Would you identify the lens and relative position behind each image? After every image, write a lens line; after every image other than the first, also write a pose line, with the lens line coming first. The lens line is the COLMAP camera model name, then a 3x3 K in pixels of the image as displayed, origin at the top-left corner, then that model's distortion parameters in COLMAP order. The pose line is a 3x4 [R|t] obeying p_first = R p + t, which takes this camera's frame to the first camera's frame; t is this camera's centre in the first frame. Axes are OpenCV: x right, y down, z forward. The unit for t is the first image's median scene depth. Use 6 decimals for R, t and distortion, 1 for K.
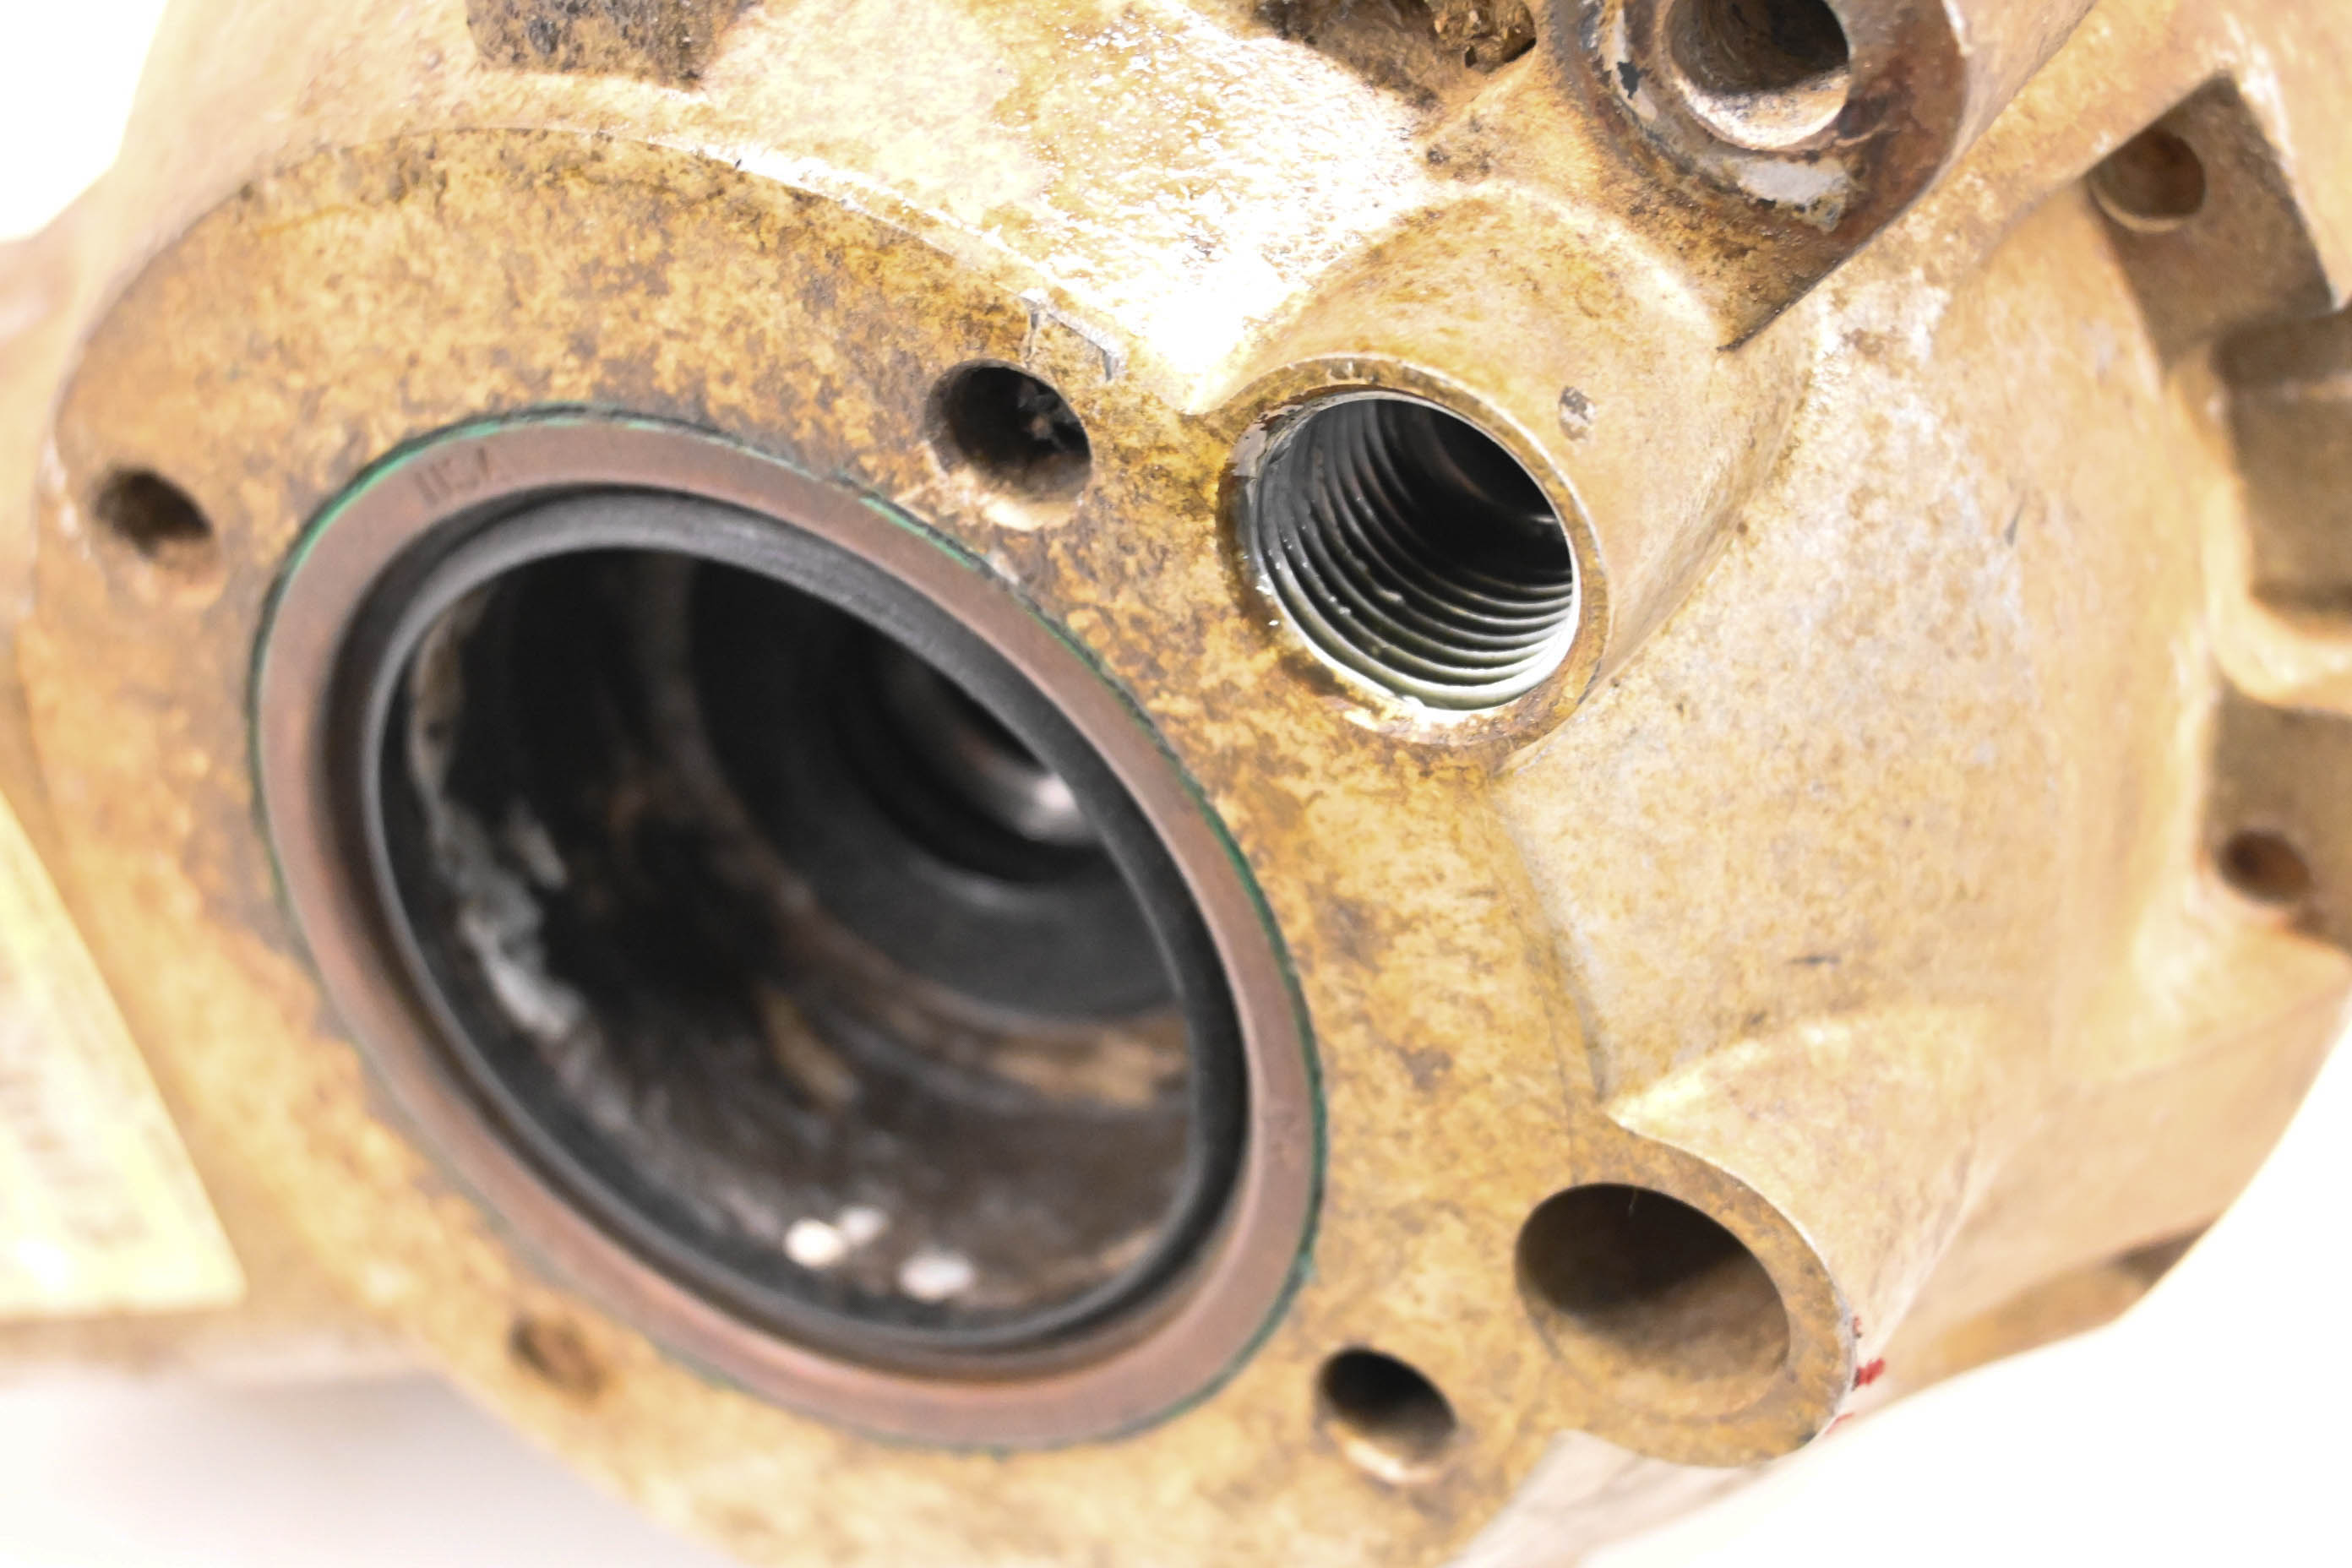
lens RADIAL K [[4187.4, 0, 1187.0], [0, 4187.4, 777.7], [0, 0, 1]] dist [-0.004542, 0.000000]
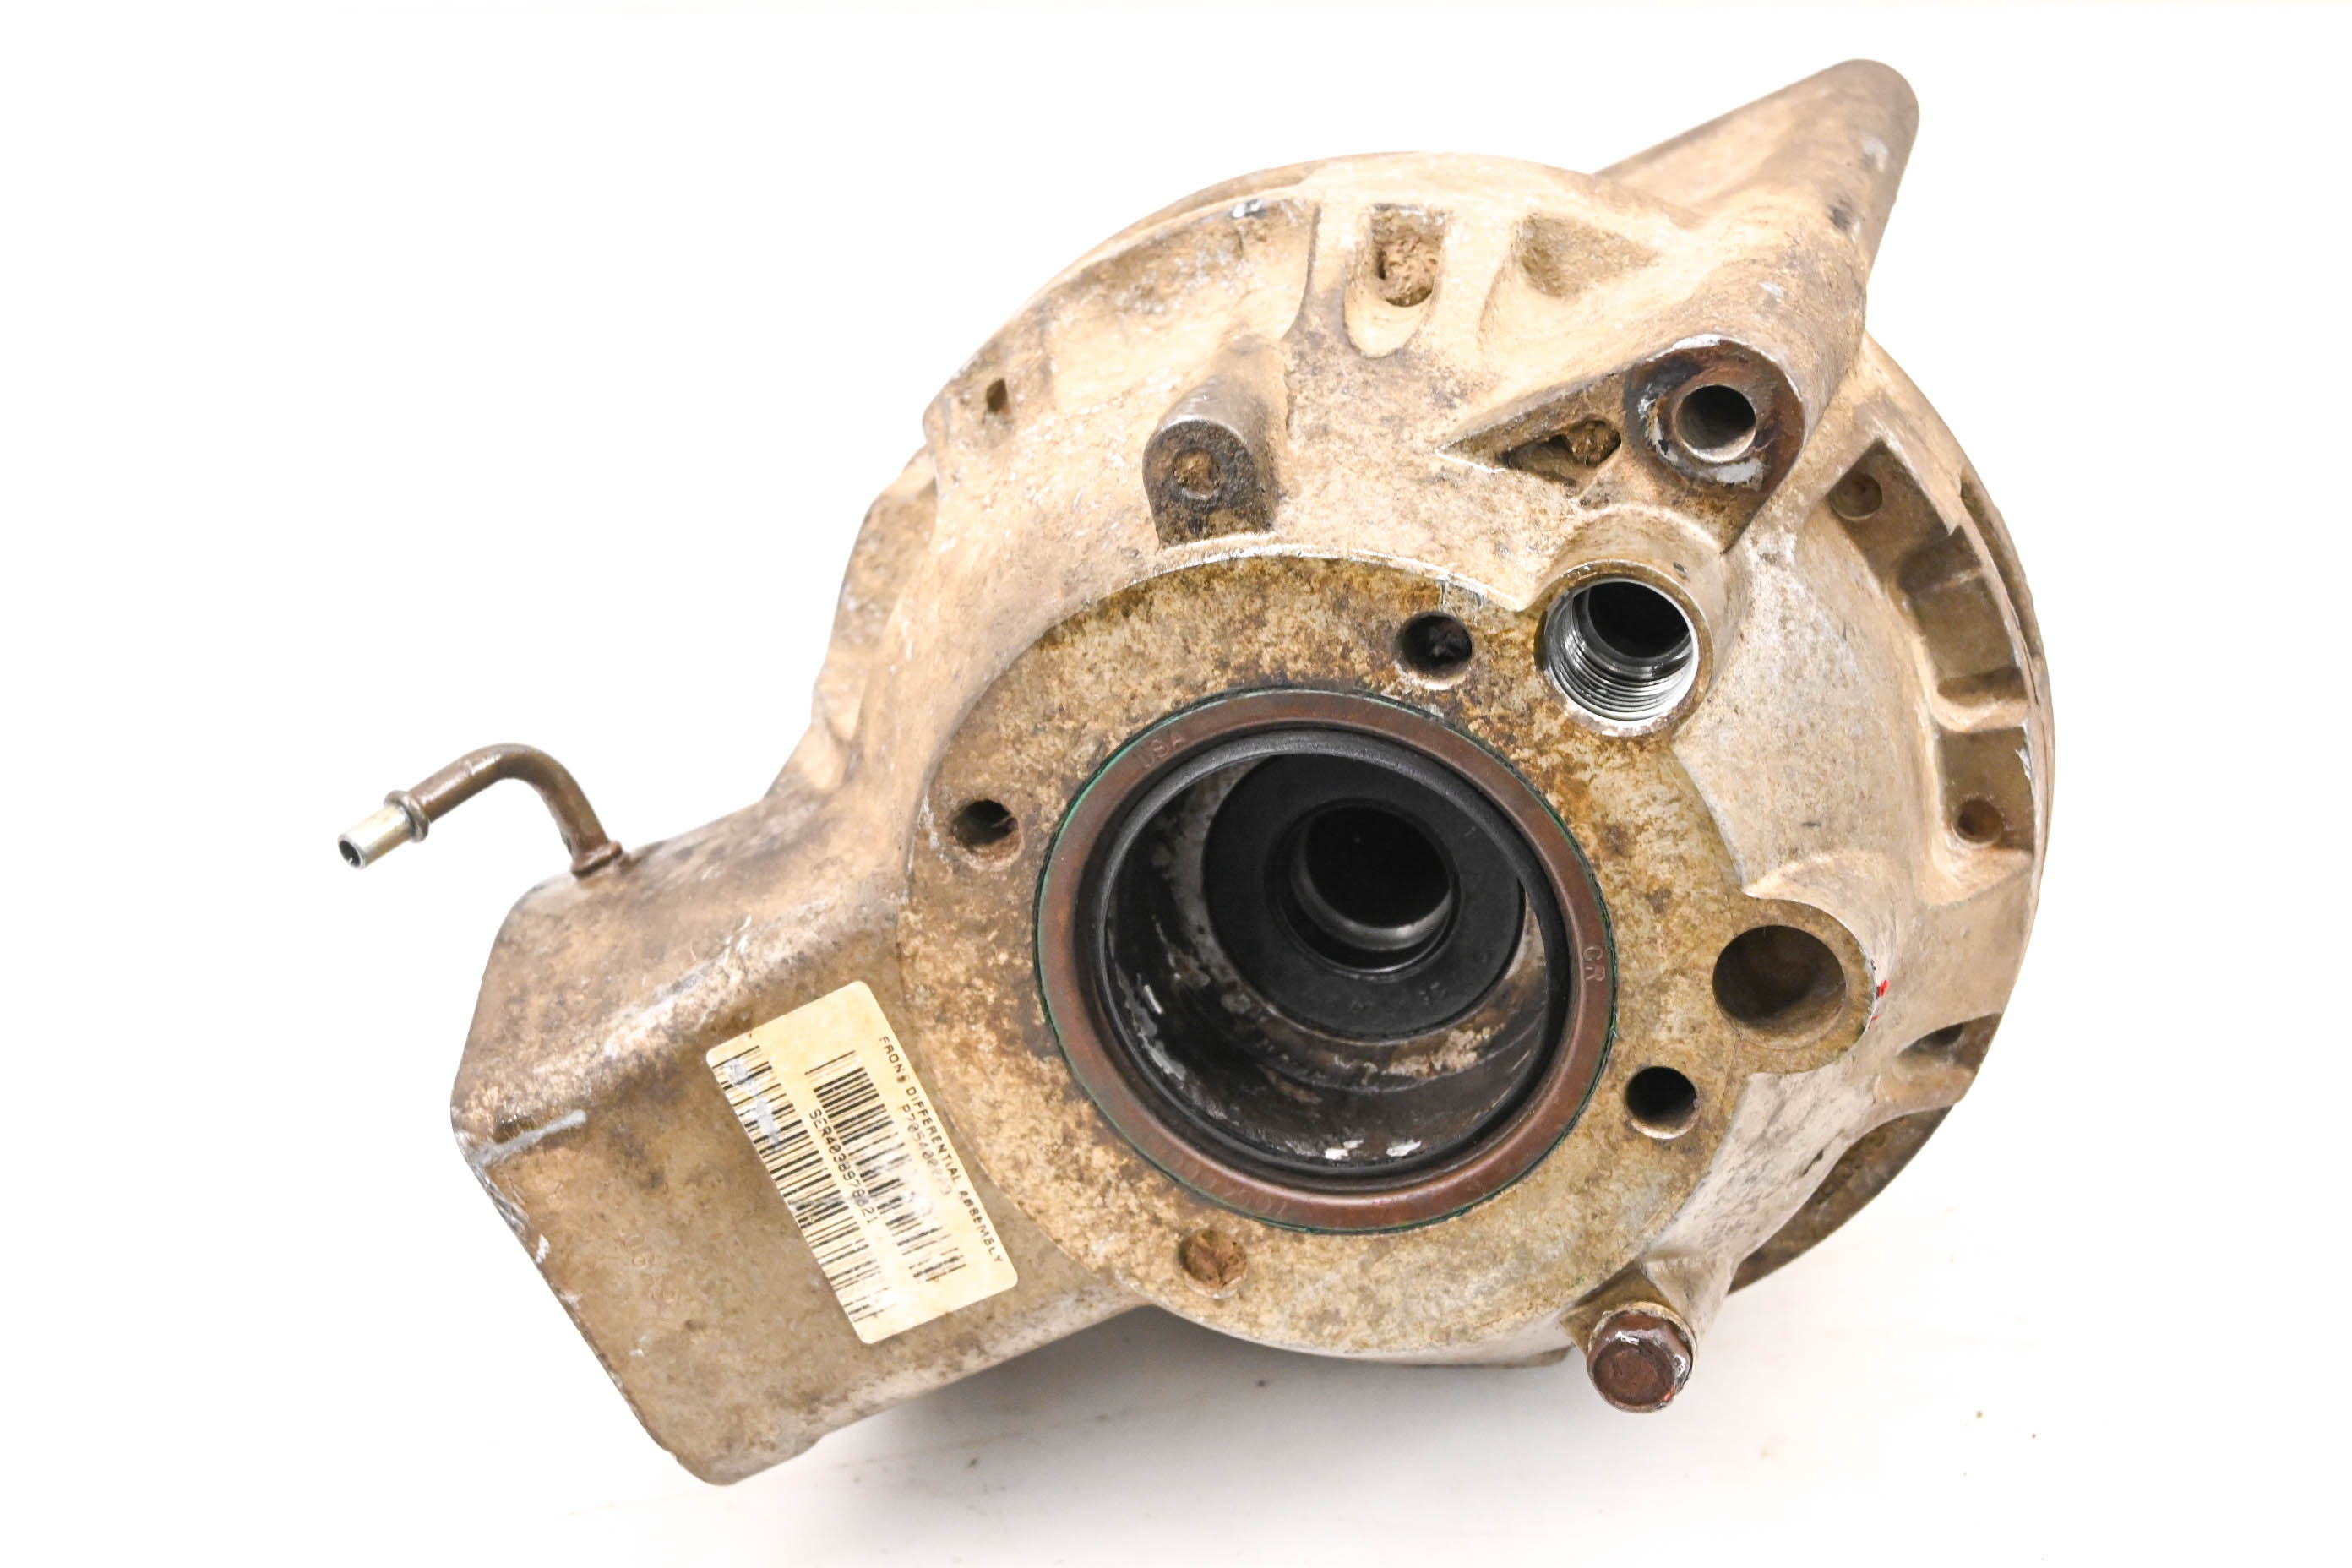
lens RADIAL K [[4621.2, 0, 1170.9], [0, 4621.2, 790.0], [0, 0, 1]] dist [-0.007468, 0.000000]
pose [[0.969249, -0.172568, 0.175433, -0.617650], [0.215552, 0.939296, -0.266947, 0.615856], [-0.118717, 0.296553, 0.947609, -1.322969]]
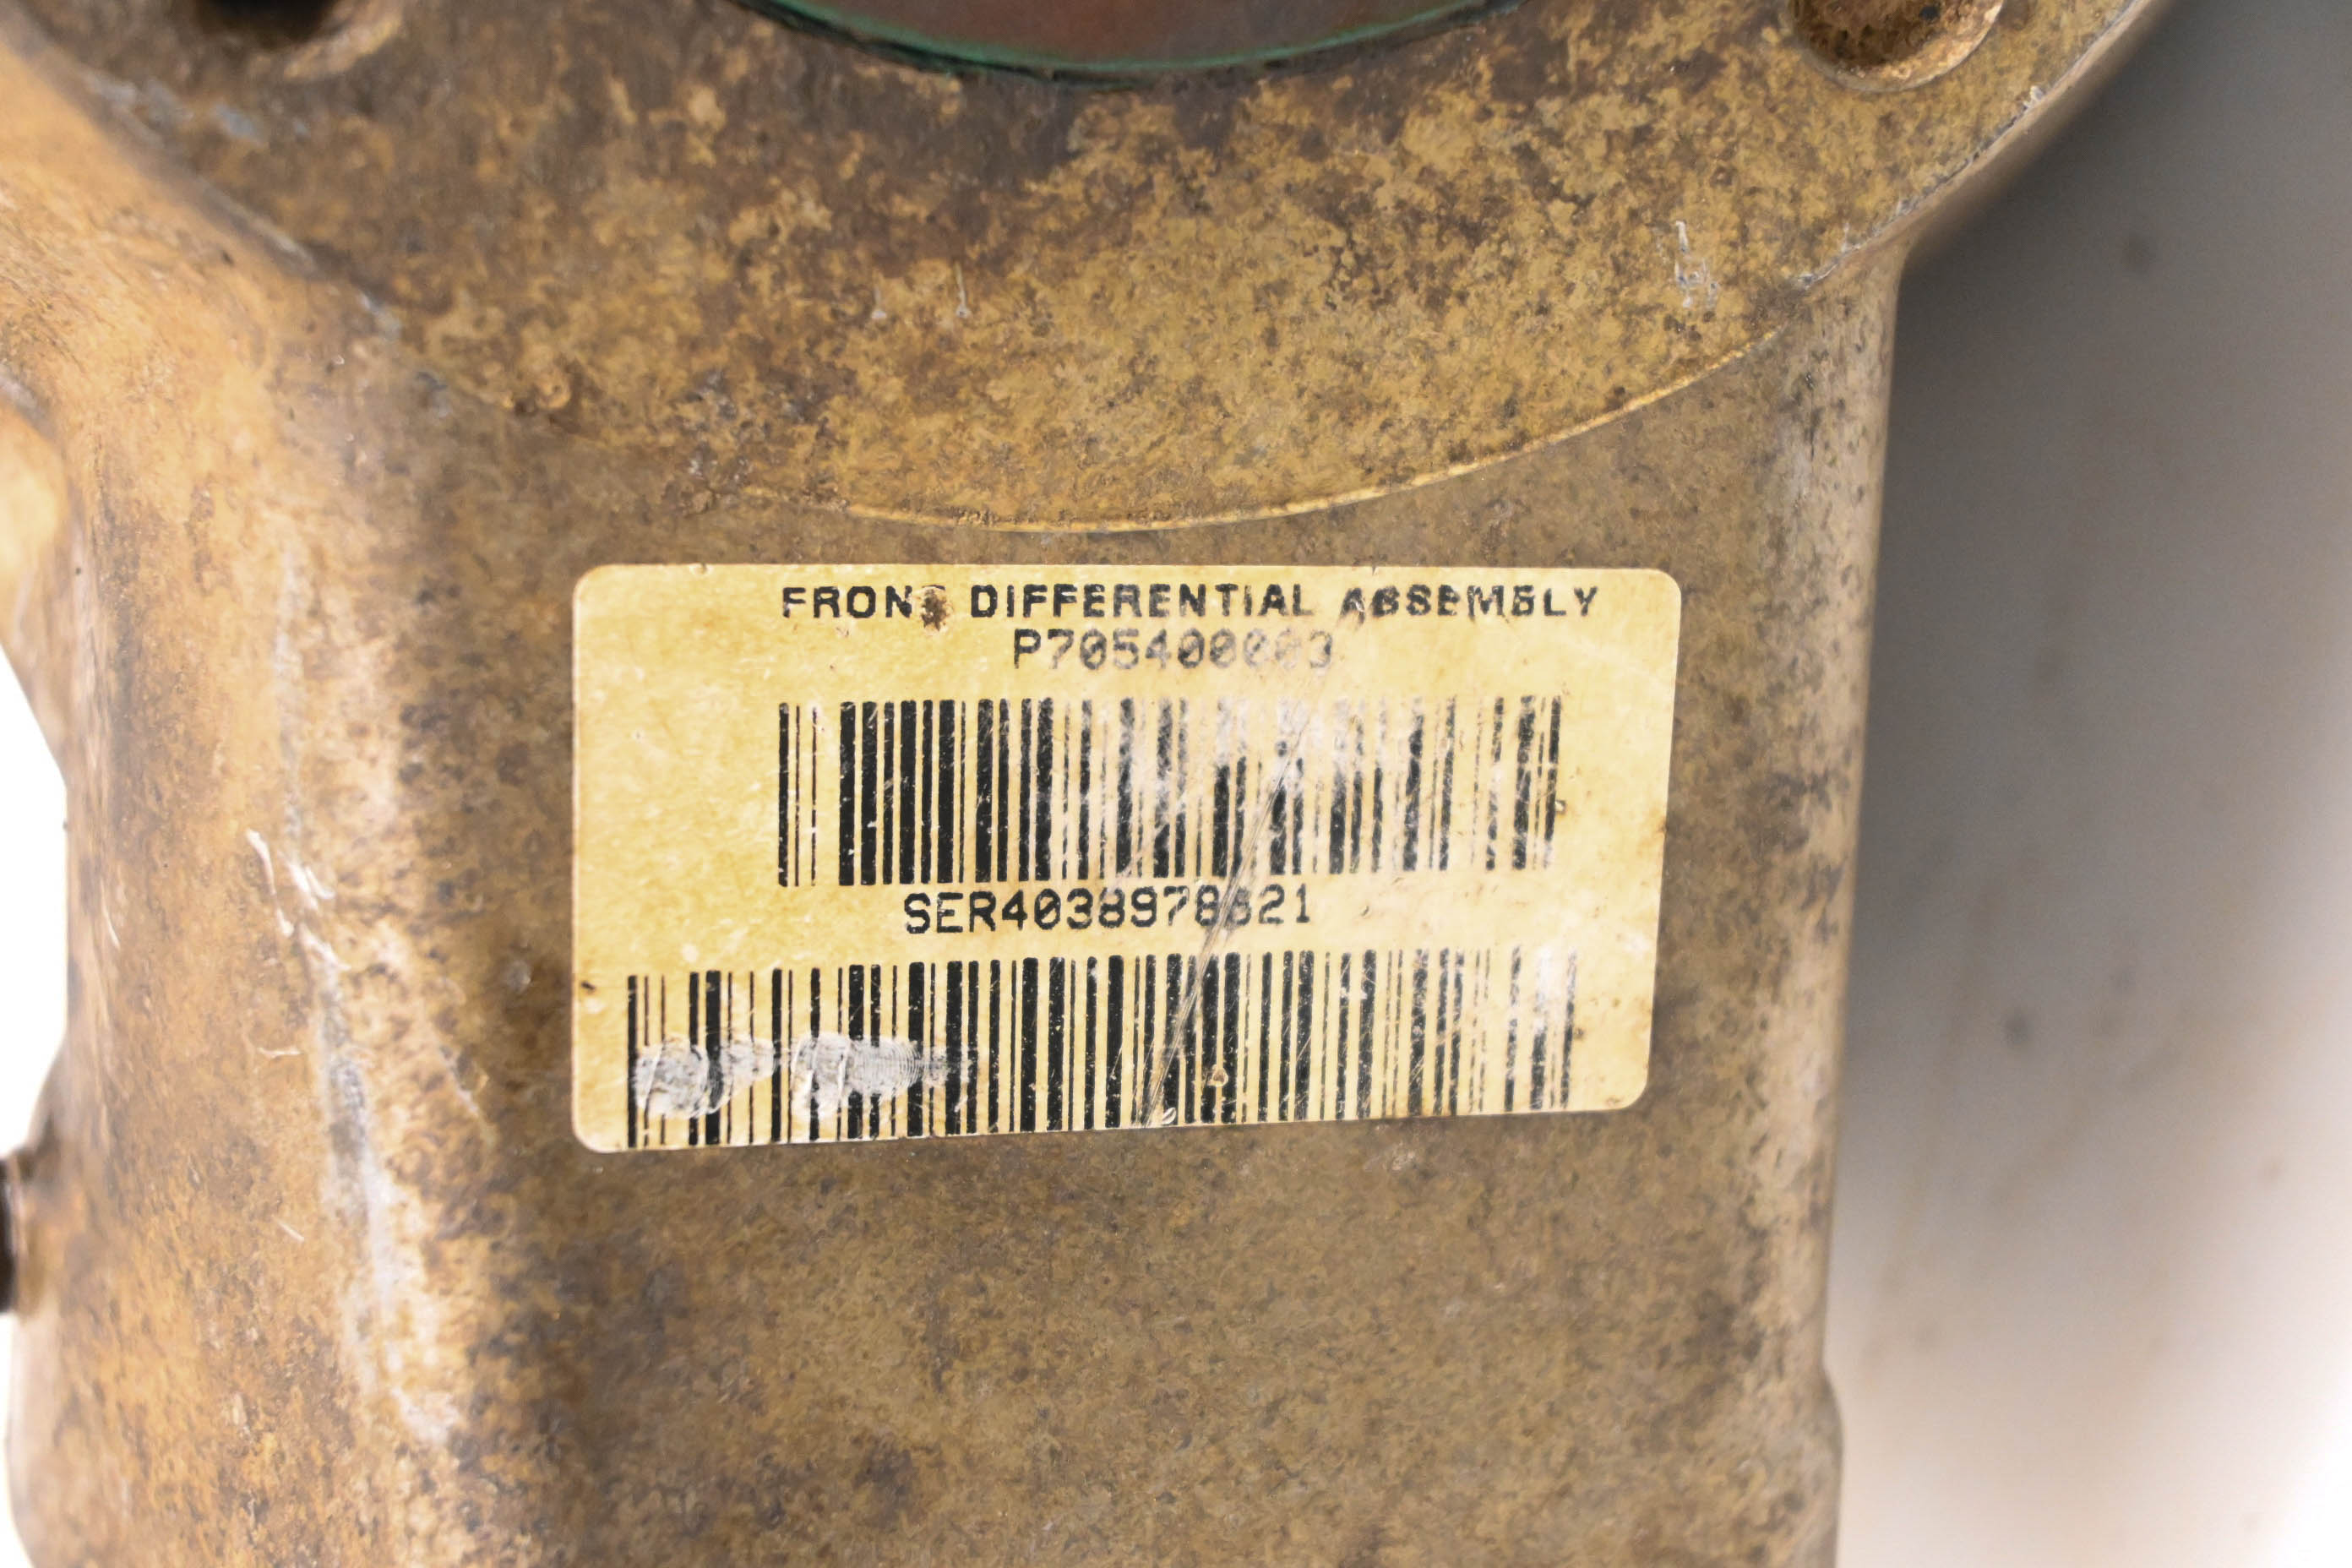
lens RADIAL K [[5215.5, 0, 1174.9], [0, 5215.5, 782.5], [0, 0, 1]] dist [0.024846, 0.000000]
pose [[0.255412, -0.947642, 0.191676, -0.527374], [0.949689, 0.208736, -0.233494, 0.298276], [0.181259, 0.241670, 0.953279, 0.365104]]
